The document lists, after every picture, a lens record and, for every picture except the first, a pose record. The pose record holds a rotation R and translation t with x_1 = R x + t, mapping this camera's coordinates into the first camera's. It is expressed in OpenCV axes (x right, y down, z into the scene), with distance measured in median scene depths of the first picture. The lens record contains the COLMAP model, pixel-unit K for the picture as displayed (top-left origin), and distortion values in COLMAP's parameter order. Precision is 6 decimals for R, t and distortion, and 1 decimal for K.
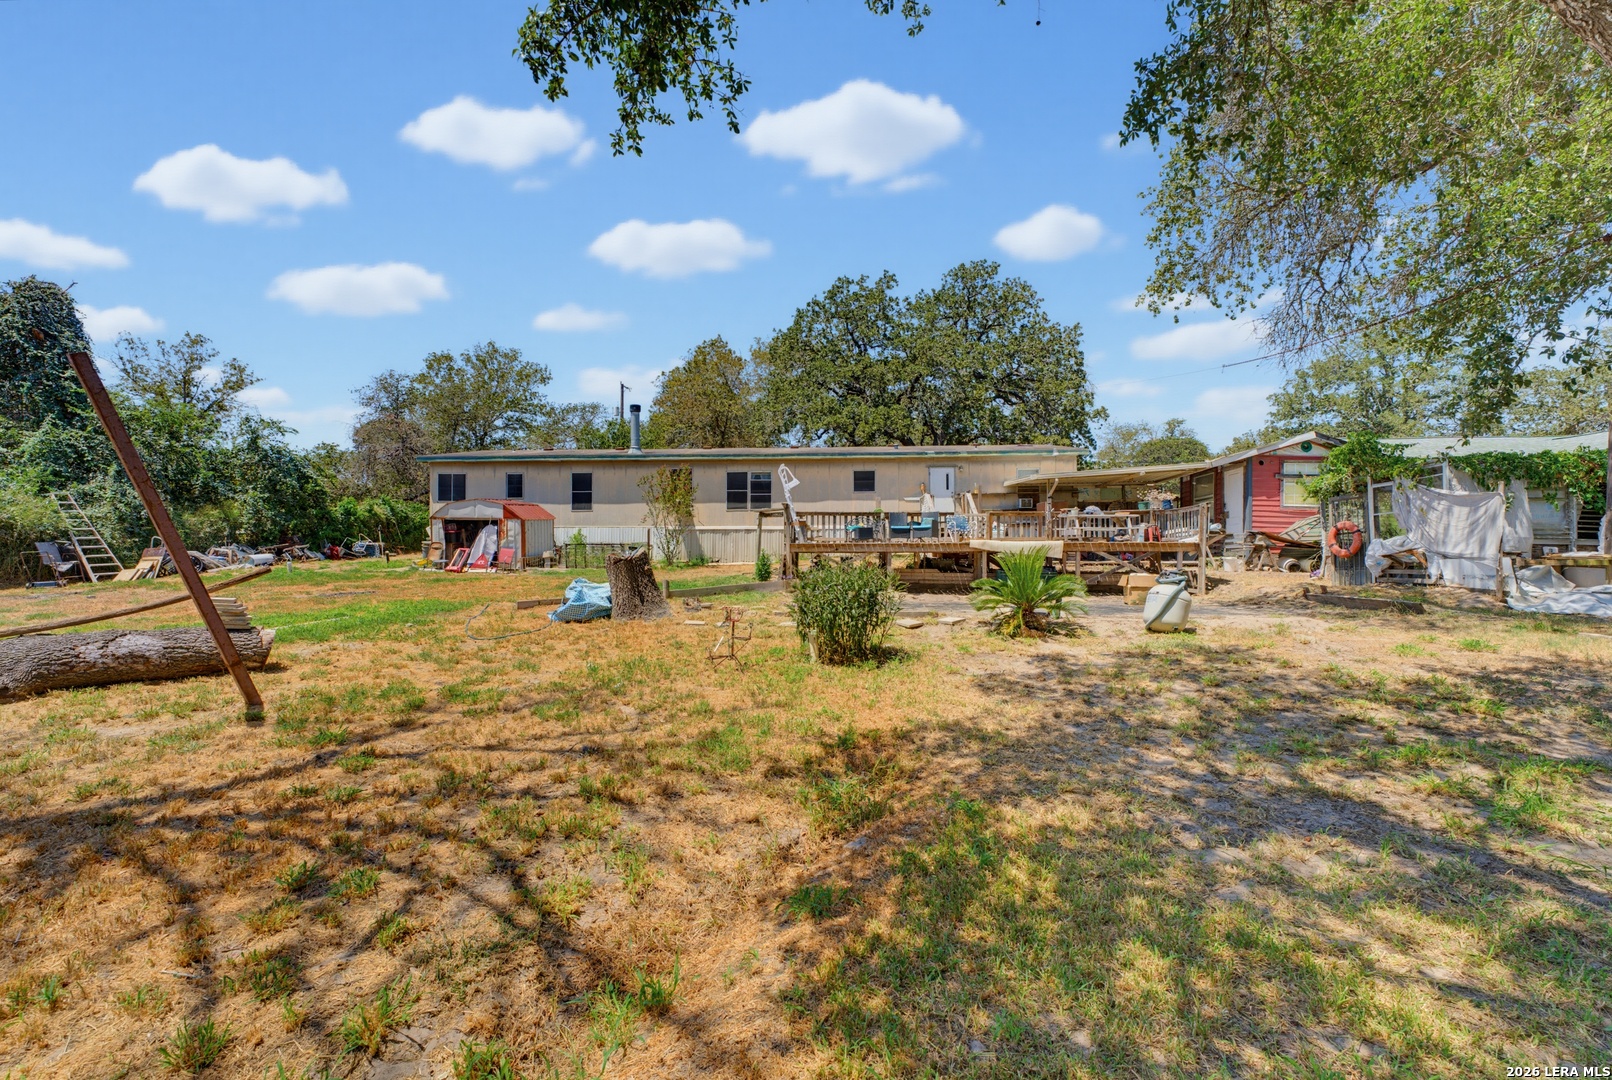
lens RADIAL K [[659.3, 0, 806.0], [0, 659.3, 540.0], [0, 0, 1]] dist [-0.000643, 0.000133]
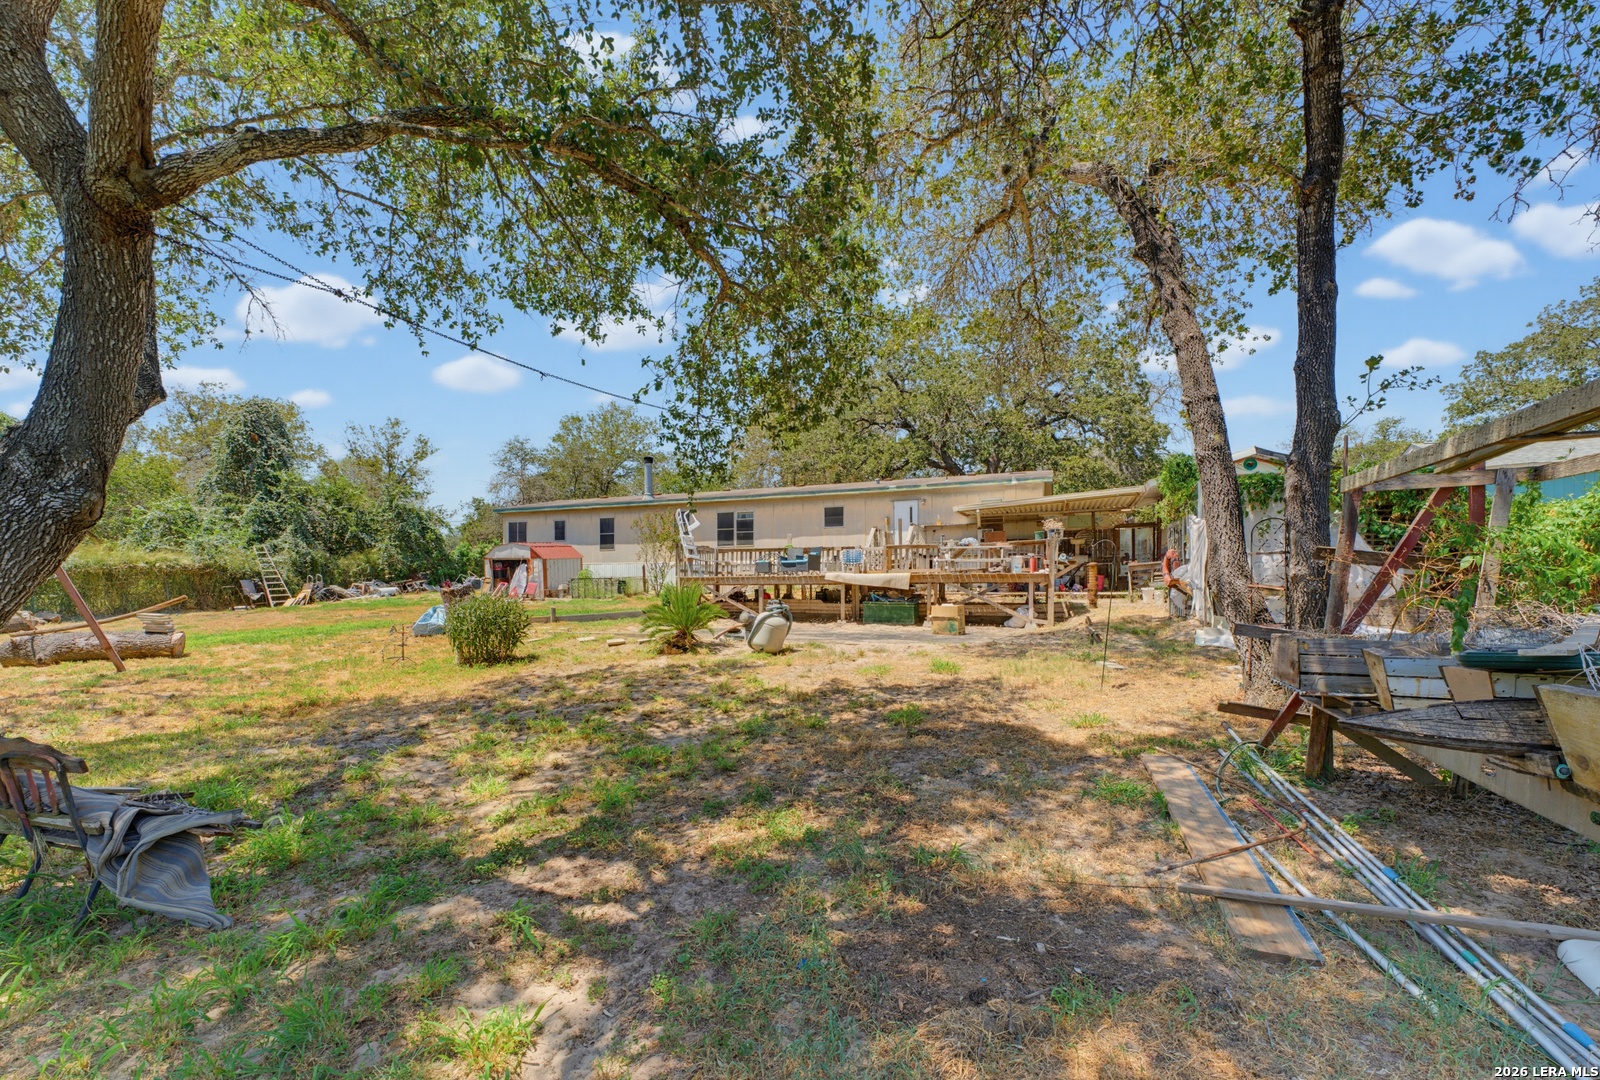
lens RADIAL K [[676.5, 0, 803.5], [0, 676.5, 583.7], [0, 0, 1]] dist [0.000148, 0.000083]
pose [[0.952556, -0.004166, -0.304335, 0.408313], [0.009646, 0.999817, 0.016505, -0.000877], [0.304211, -0.018658, 0.952422, -0.051643]]
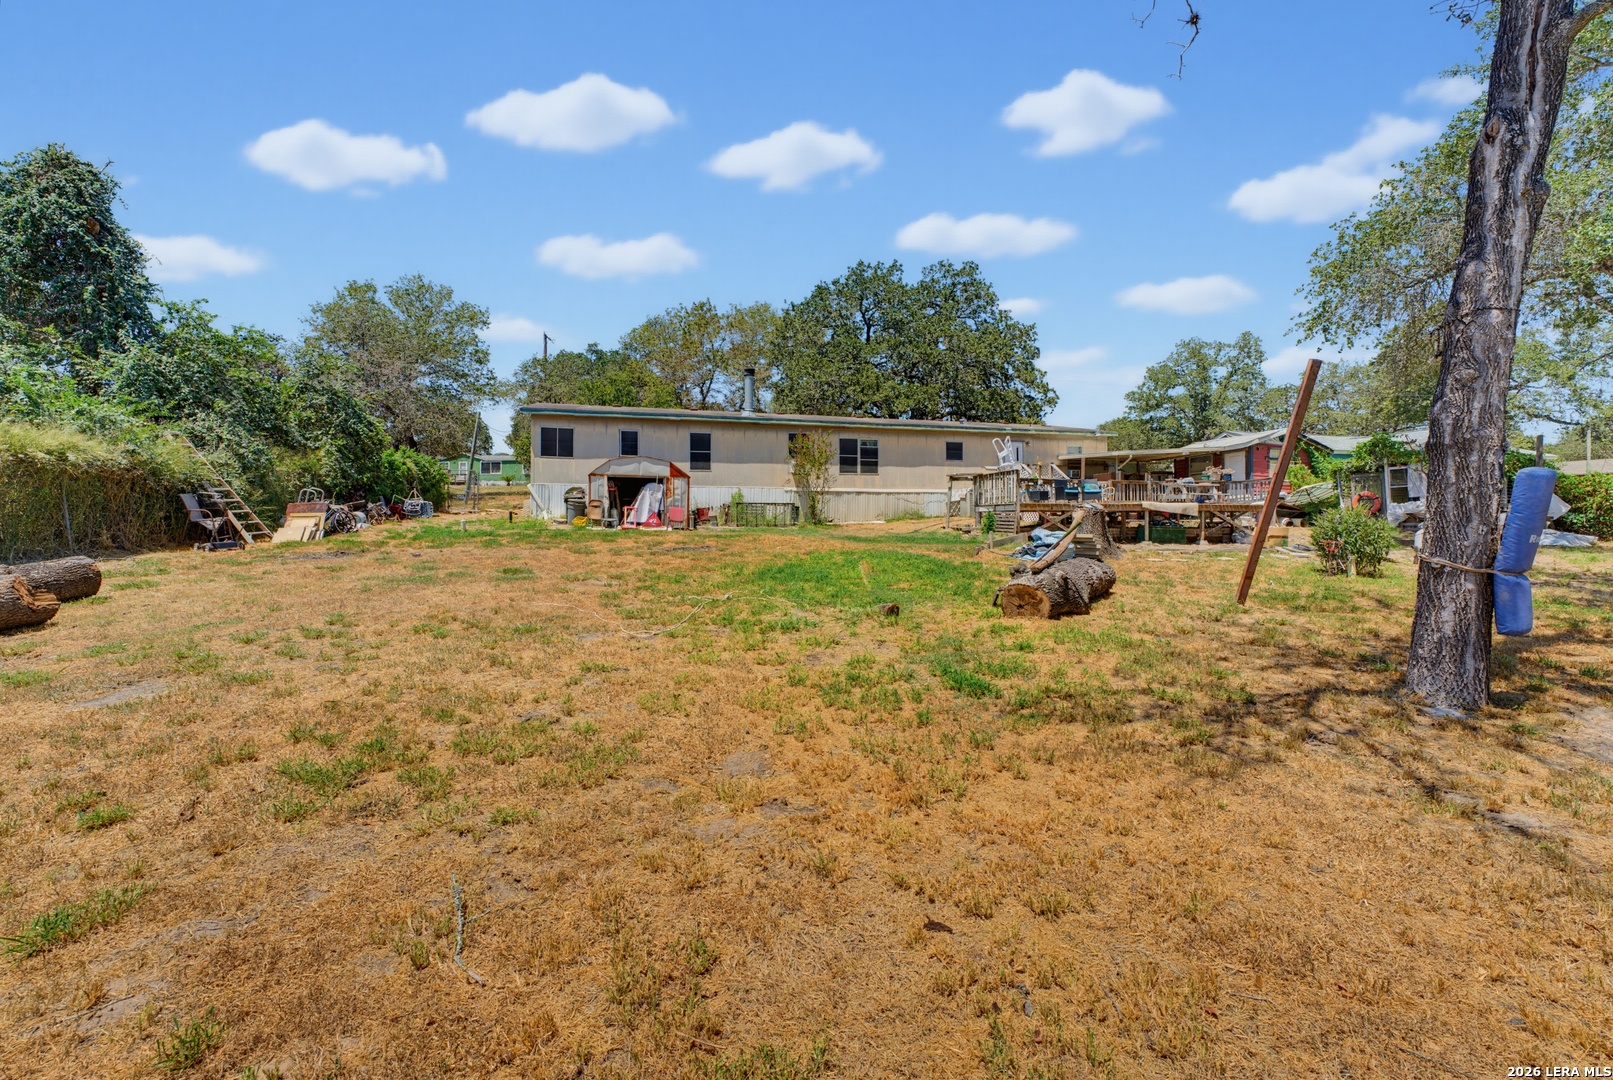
lens RADIAL K [[660.5, 0, 805.2], [0, 660.5, 514.5], [0, 0, 1]] dist [0.000366, 0.000150]
pose [[0.947608, 0.004353, 0.319406, -0.575659], [-0.007843, 0.999923, 0.009642, 0.012888], [-0.319339, -0.011642, 0.947569, -0.005403]]
